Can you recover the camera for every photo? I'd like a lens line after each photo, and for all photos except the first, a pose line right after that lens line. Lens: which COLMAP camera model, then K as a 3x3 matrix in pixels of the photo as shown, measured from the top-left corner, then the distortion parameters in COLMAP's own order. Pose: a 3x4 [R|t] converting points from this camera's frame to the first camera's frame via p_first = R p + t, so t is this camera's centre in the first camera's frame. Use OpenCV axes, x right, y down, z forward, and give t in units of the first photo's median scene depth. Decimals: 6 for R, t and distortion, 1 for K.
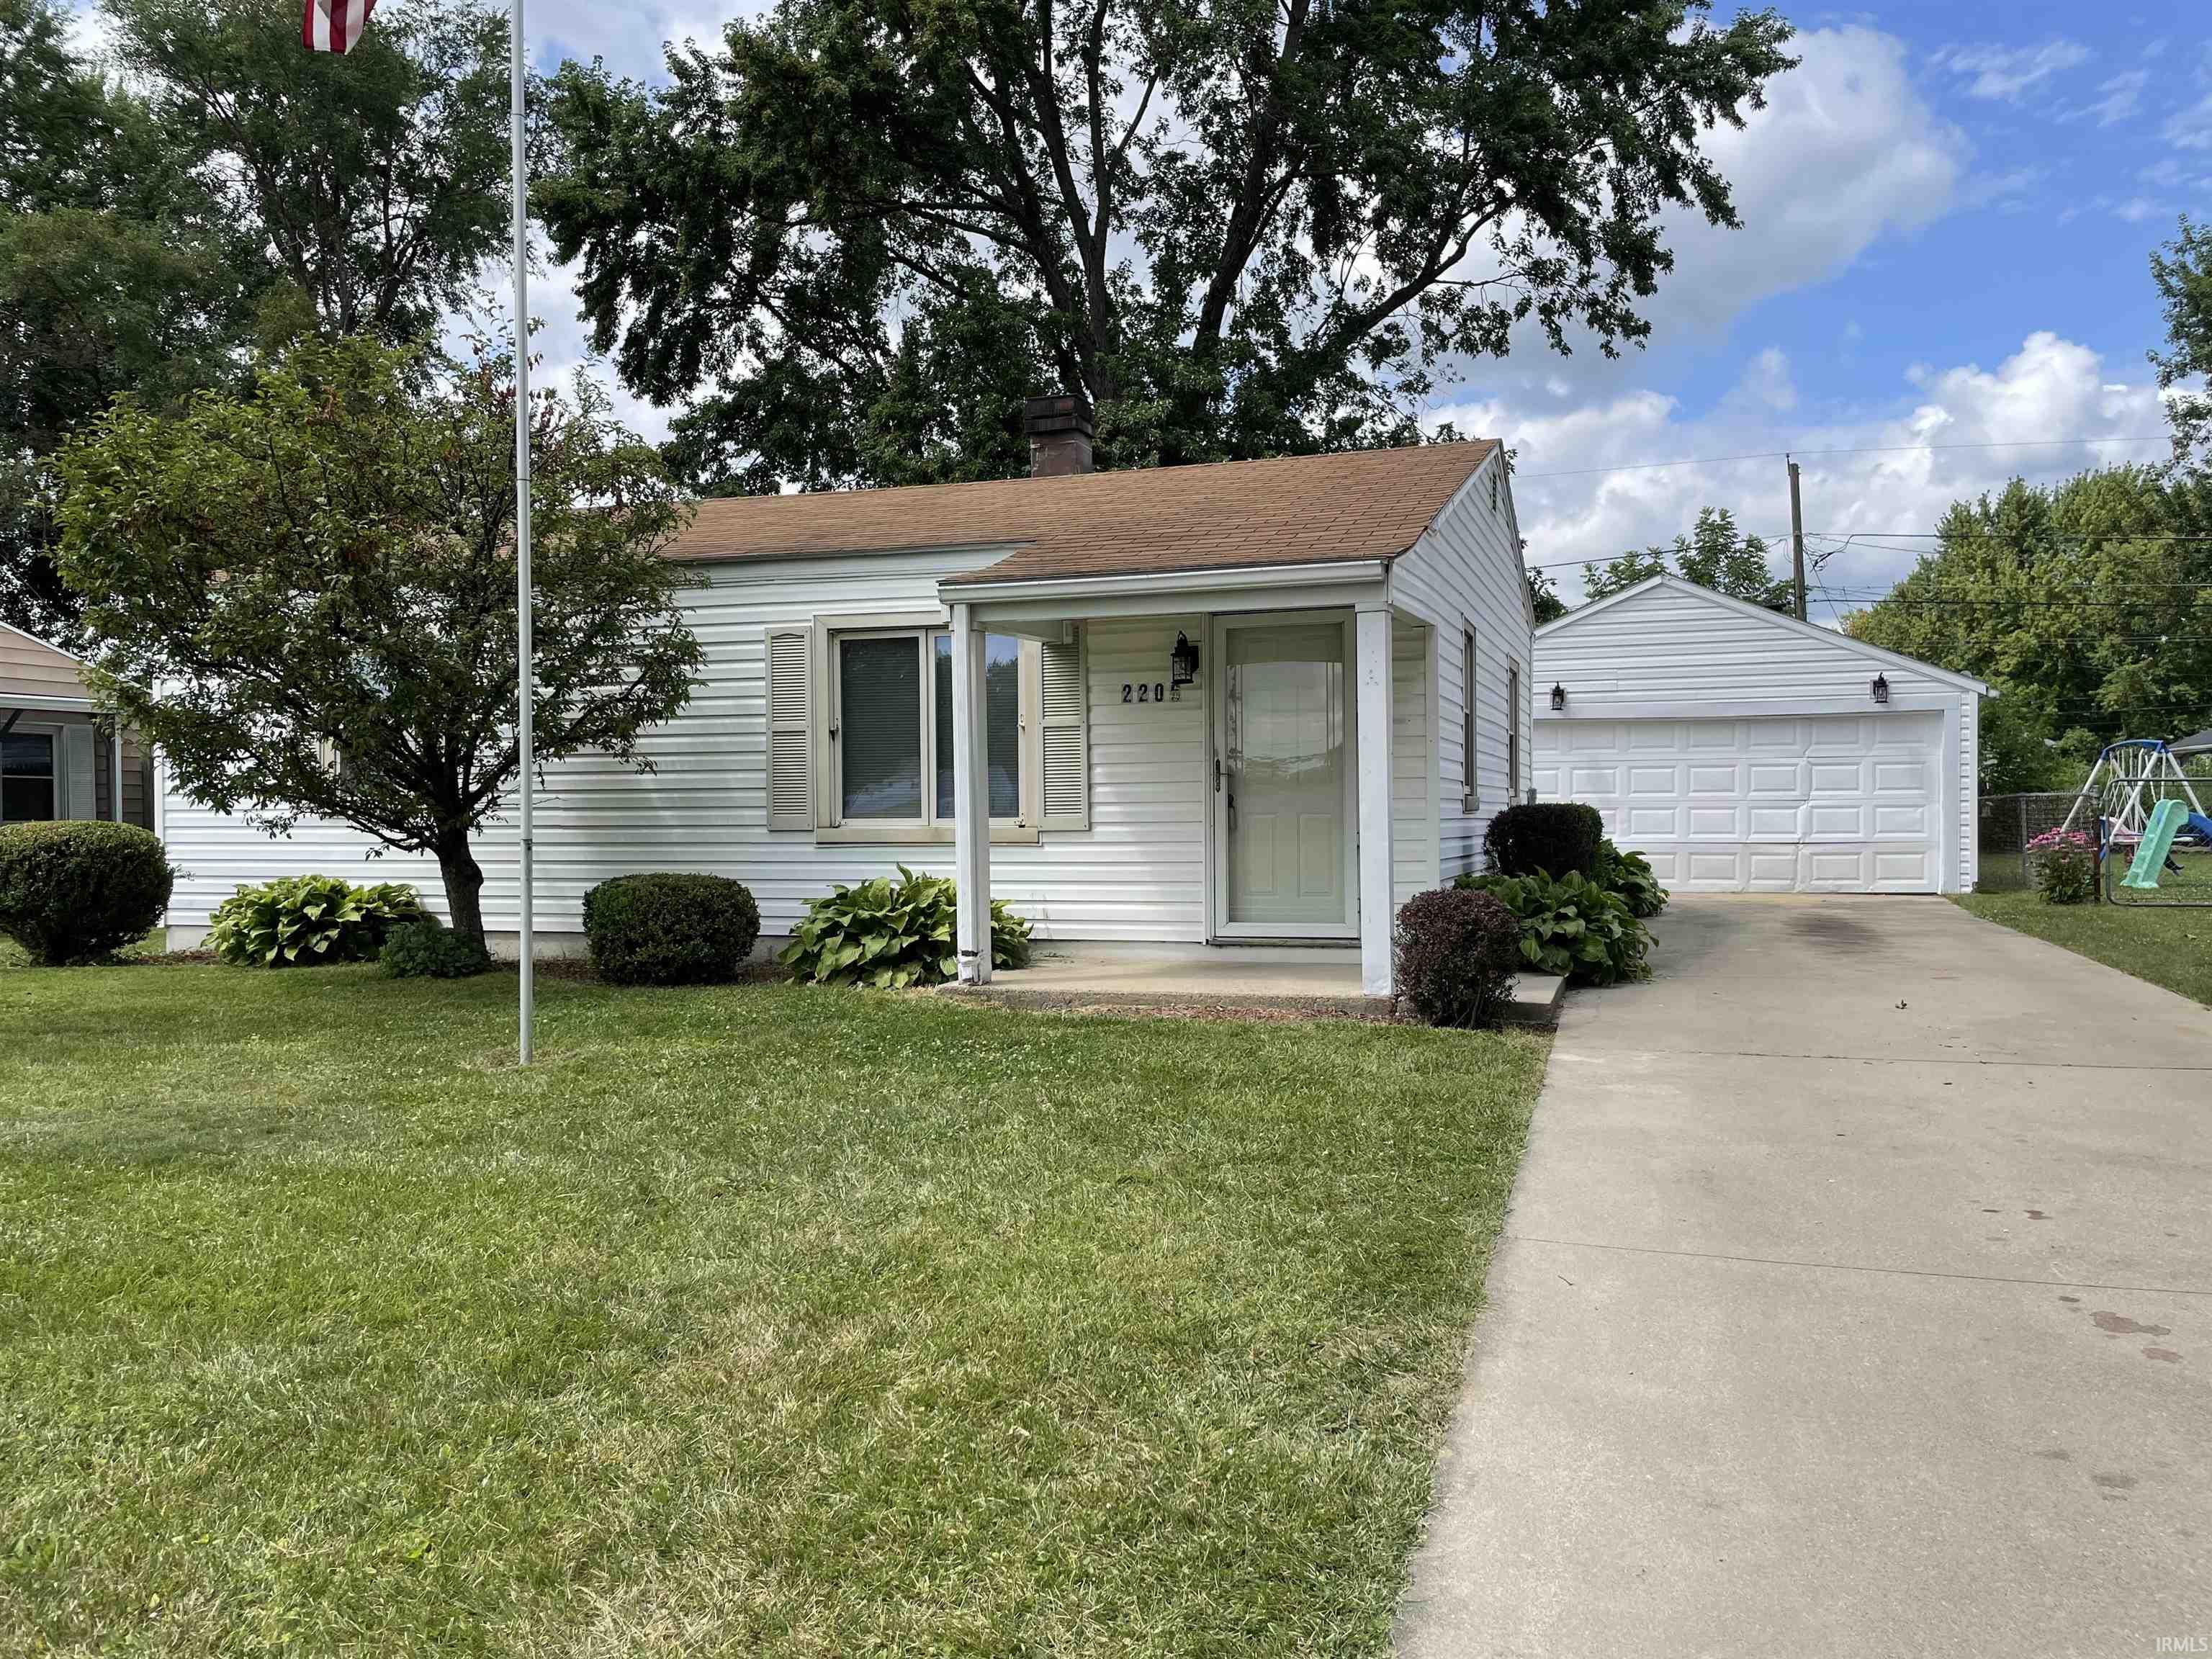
lens RADIAL K [[1680.0, 0, 1129.6], [0, 1680.0, 810.7], [0, 0, 1]] dist [0.095448, -0.122244]
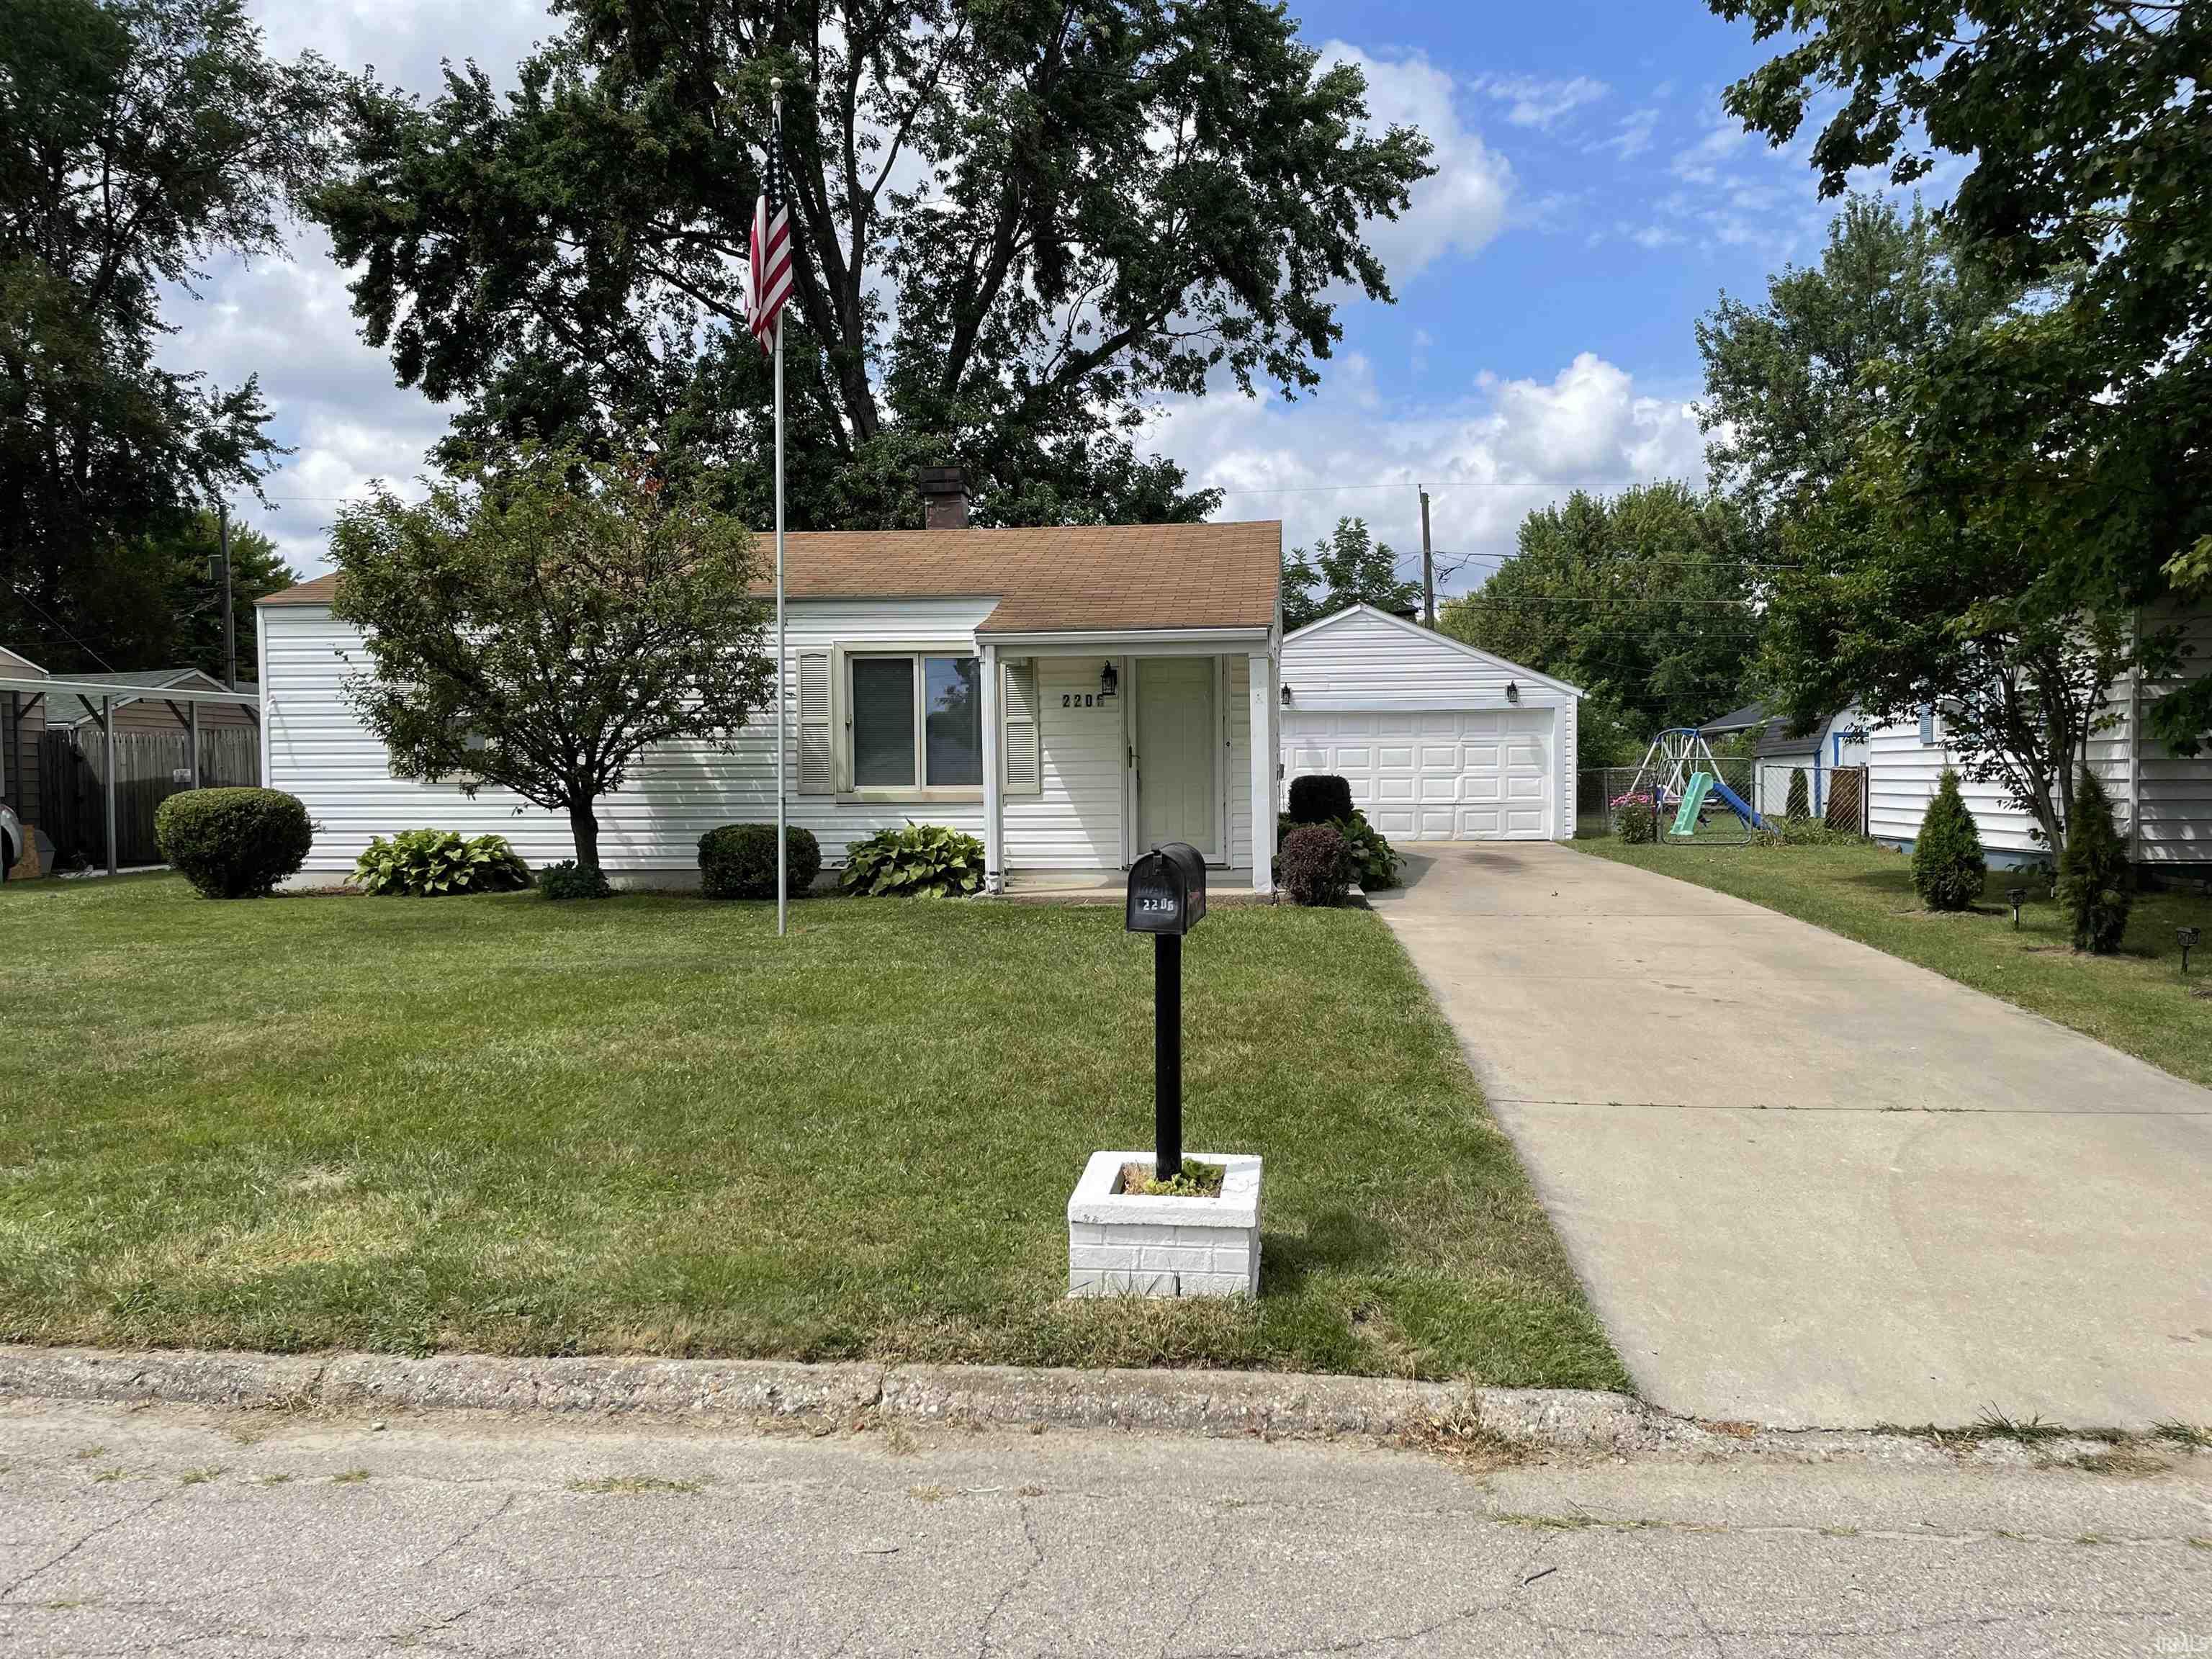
lens RADIAL K [[1681.6, 0, 1117.9], [0, 1681.6, 816.1], [0, 0, 1]] dist [0.090246, -0.116834]
pose [[0.977360, -0.004219, 0.211540, -0.105911], [-0.000283, 0.999774, 0.021246, -0.000039], [-0.211582, -0.020825, 0.977138, -0.178192]]
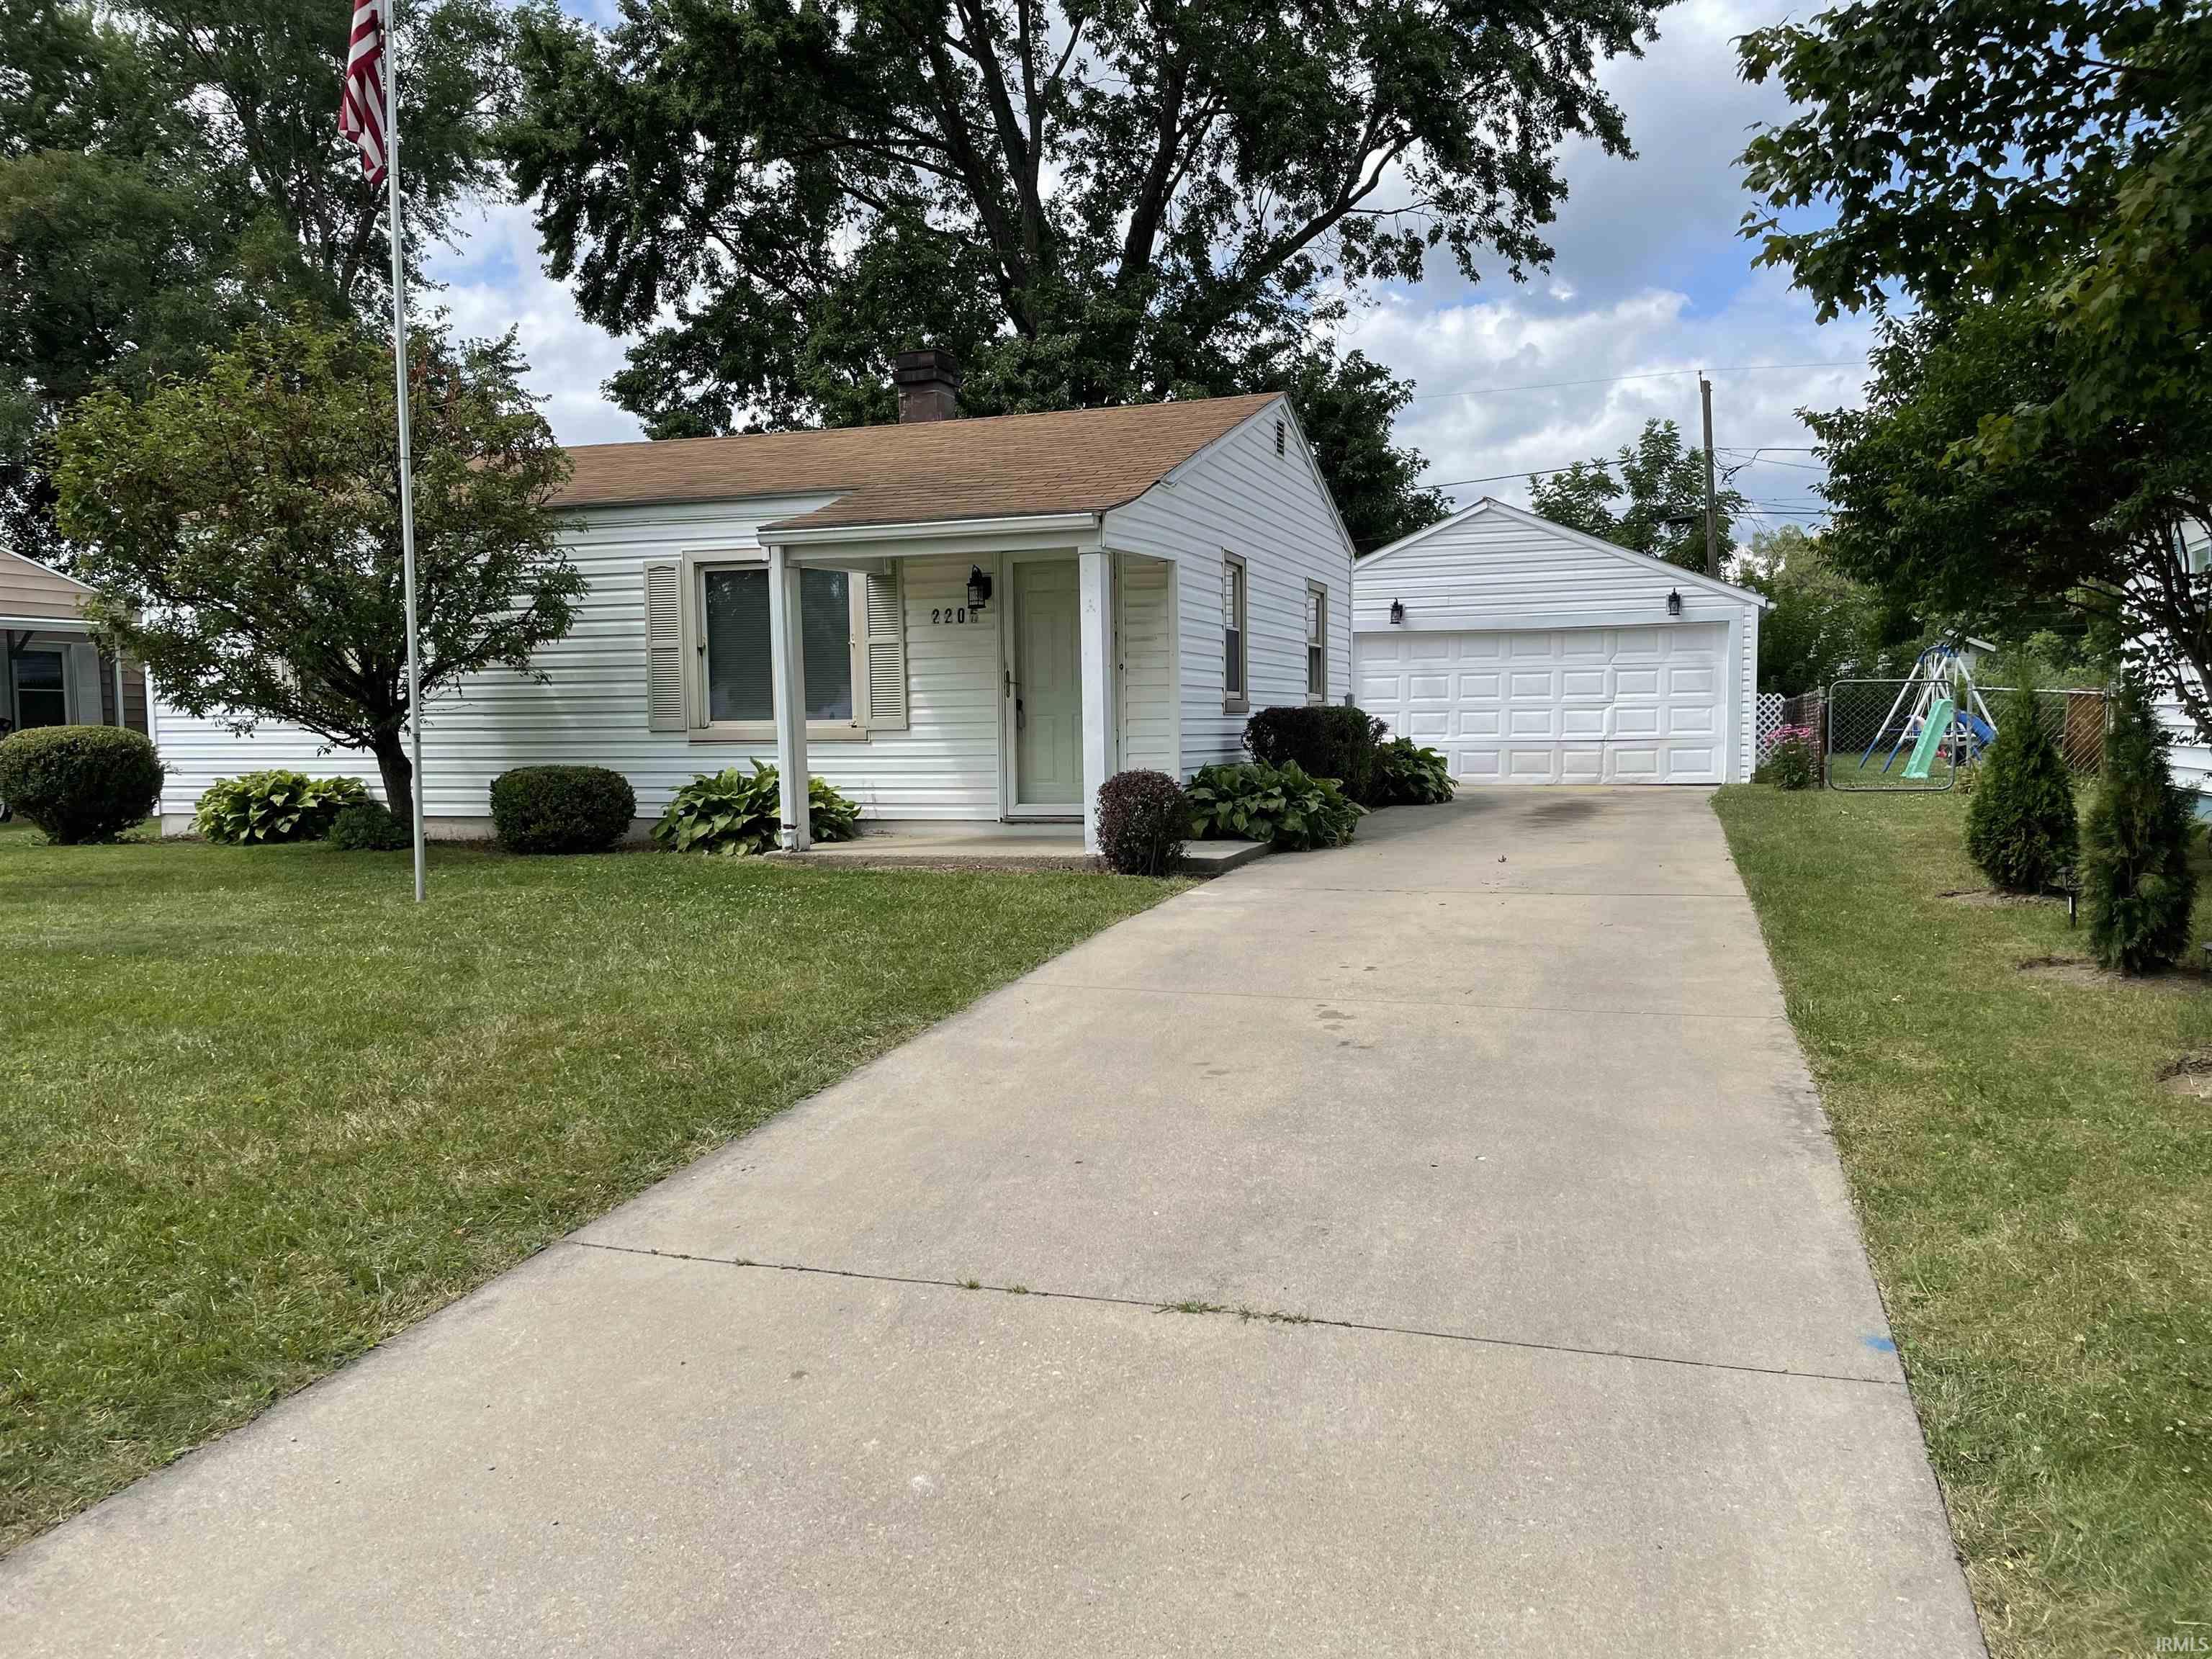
lens RADIAL K [[1681.6, 0, 1117.9], [0, 1681.6, 816.1], [0, 0, 1]] dist [0.090246, -0.116834]
pose [[0.999908, -0.004903, -0.012669, 0.056849], [0.005616, 0.998368, 0.056825, 0.002307], [0.012370, -0.056891, 0.998304, -0.086949]]
